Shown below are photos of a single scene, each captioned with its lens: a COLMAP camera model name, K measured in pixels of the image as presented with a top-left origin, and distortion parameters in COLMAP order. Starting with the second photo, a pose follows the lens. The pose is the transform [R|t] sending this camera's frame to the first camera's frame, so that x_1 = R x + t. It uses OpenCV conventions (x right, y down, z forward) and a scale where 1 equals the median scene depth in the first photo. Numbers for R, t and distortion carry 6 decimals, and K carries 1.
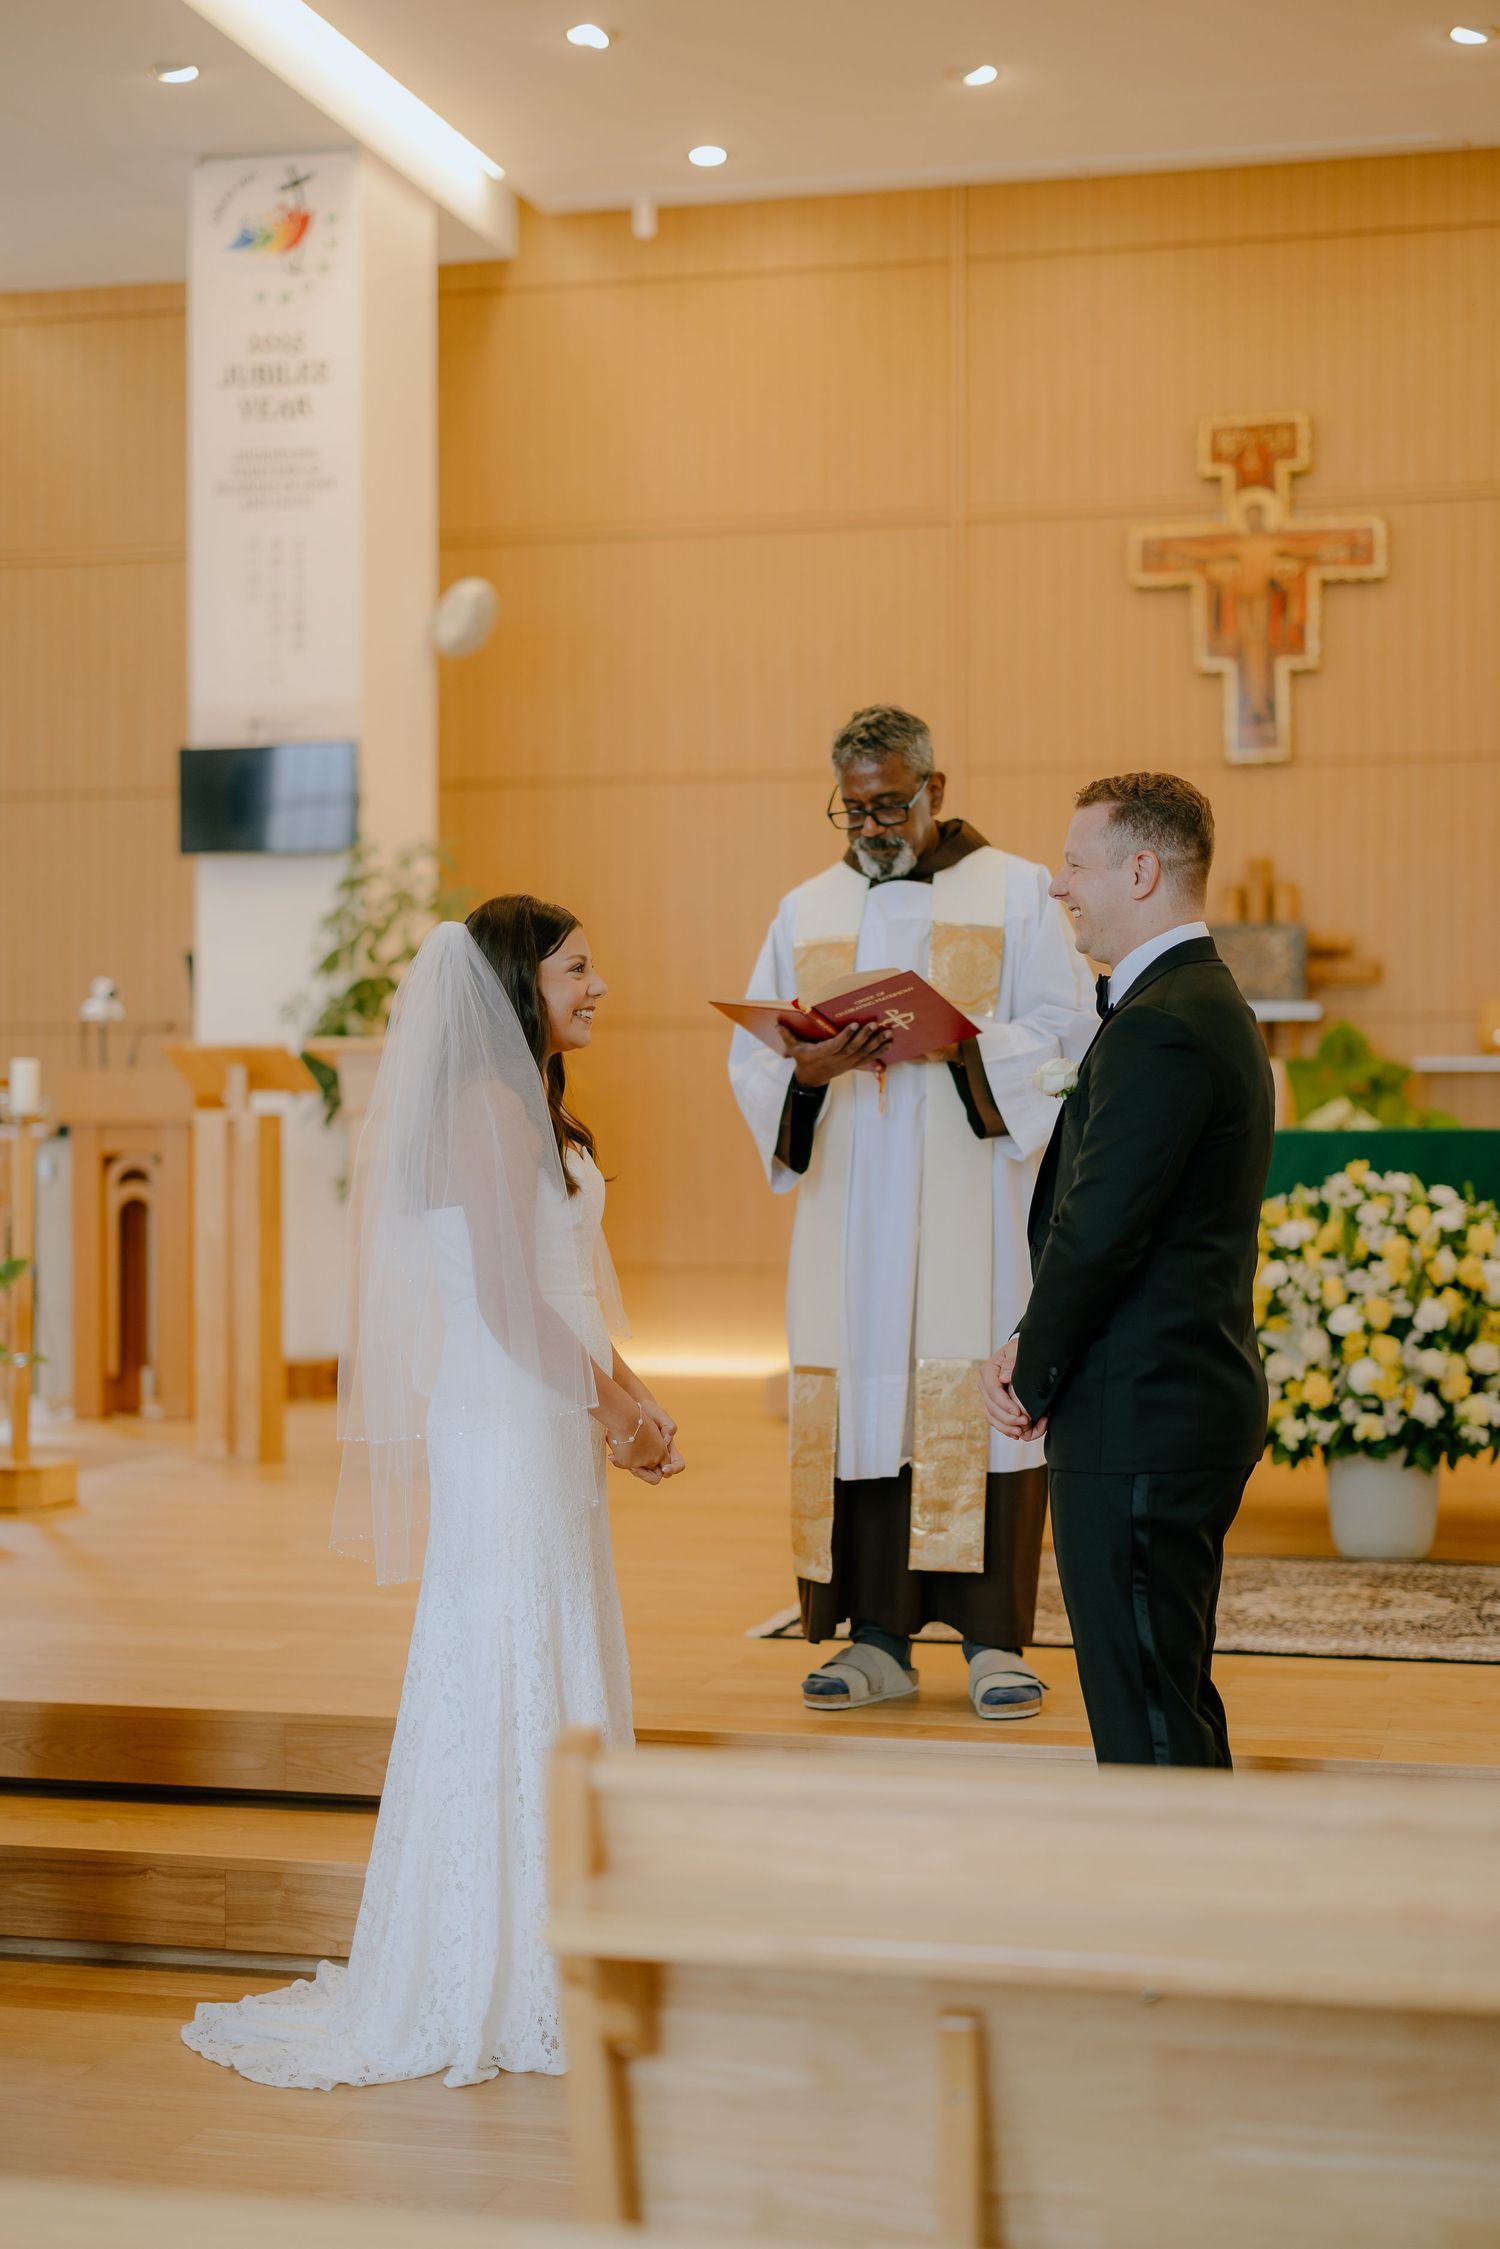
lens RADIAL K [[3307.3, 0, 738.5], [0, 3307.3, 1154.0], [0, 0, 1]] dist [0.009728, 0.136896]
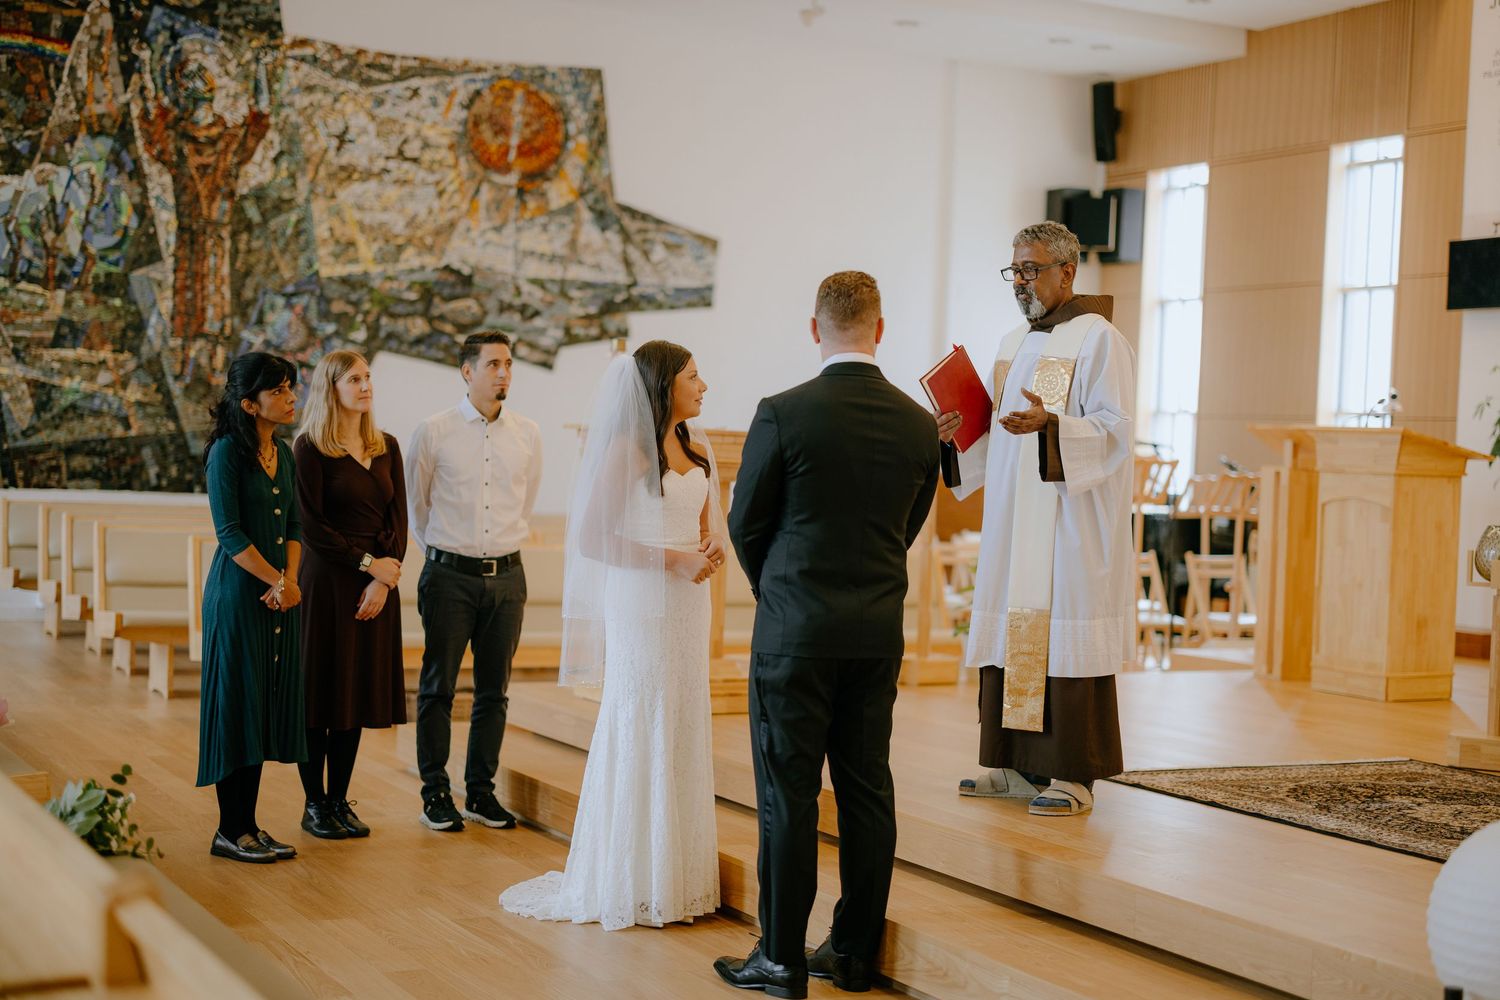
lens RADIAL K [[2157.1, 0, 751.7], [0, 2157.1, 525.1], [0, 0, 1]] dist [0.017467, 0.047424]
pose [[0.680026, 0.055466, -0.731087, 0.362989], [-0.046478, 0.998390, 0.032514, -0.005223], [0.731713, 0.011869, 0.681509, 0.058217]]
